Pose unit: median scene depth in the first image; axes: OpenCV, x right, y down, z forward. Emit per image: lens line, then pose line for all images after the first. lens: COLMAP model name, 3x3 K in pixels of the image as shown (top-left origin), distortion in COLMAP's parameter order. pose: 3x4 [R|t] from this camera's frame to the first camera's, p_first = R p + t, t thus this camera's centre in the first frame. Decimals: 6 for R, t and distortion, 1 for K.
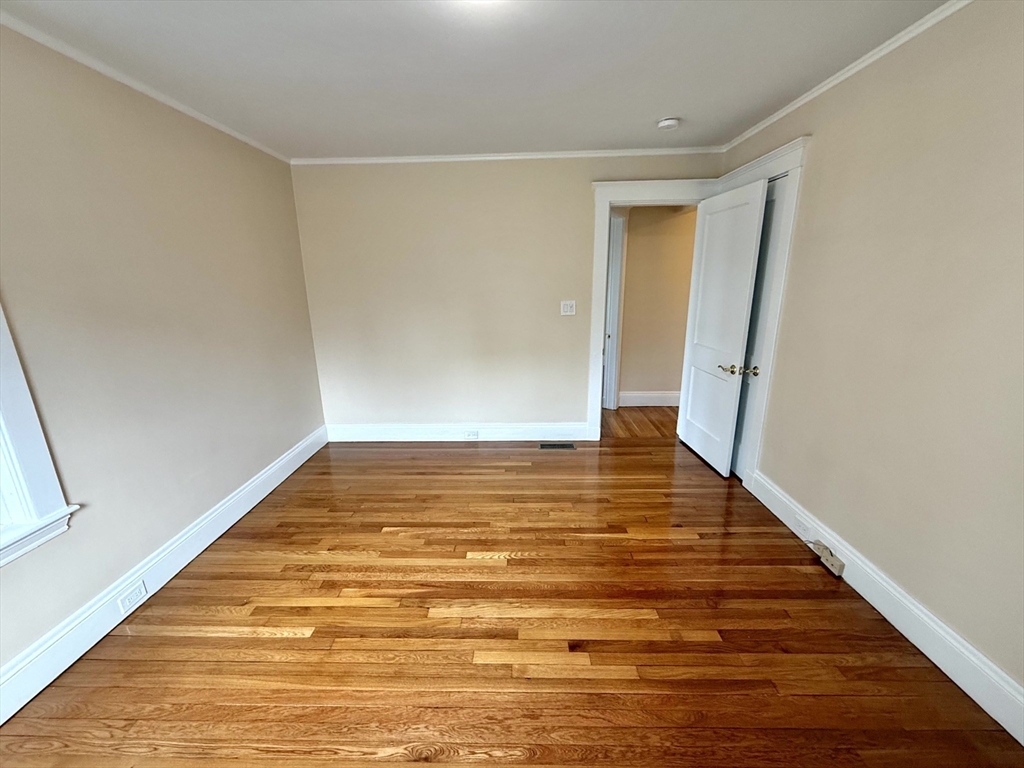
lens RADIAL K [[414.6, 0, 509.0], [0, 414.6, 381.1], [0, 0, 1]] dist [0.000055, 0.000127]
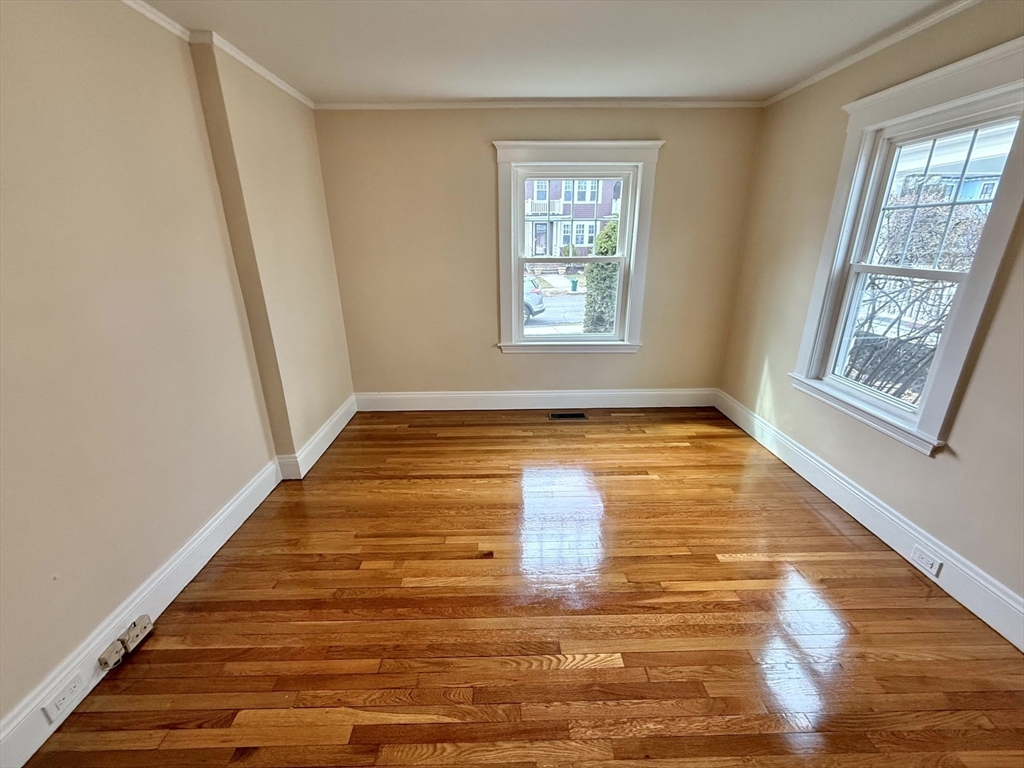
lens RADIAL K [[414.6, 0, 509.0], [0, 414.6, 381.1], [0, 0, 1]] dist [0.000055, 0.000127]
pose [[-0.998762, 0.039773, -0.029889, 0.097231], [0.016674, 0.833613, 0.552098, -0.384513], [0.046875, 0.550916, -0.833244, 1.481430]]
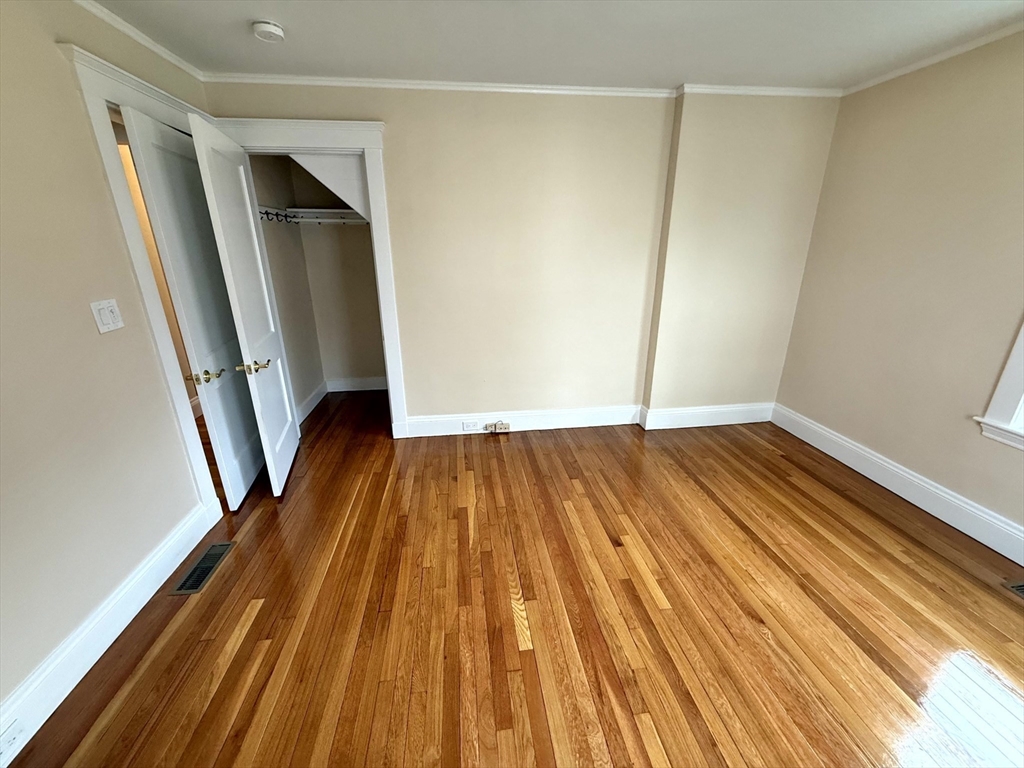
lens RADIAL K [[410.5, 0, 514.5], [0, 410.5, 380.9], [0, 0, 1]] dist [-0.001534, 0.000102]
pose [[-0.161379, -0.299506, 0.940347, -0.693537], [0.252552, 0.908575, 0.332729, -0.254902], [-0.954031, 0.291182, -0.070984, 1.062833]]
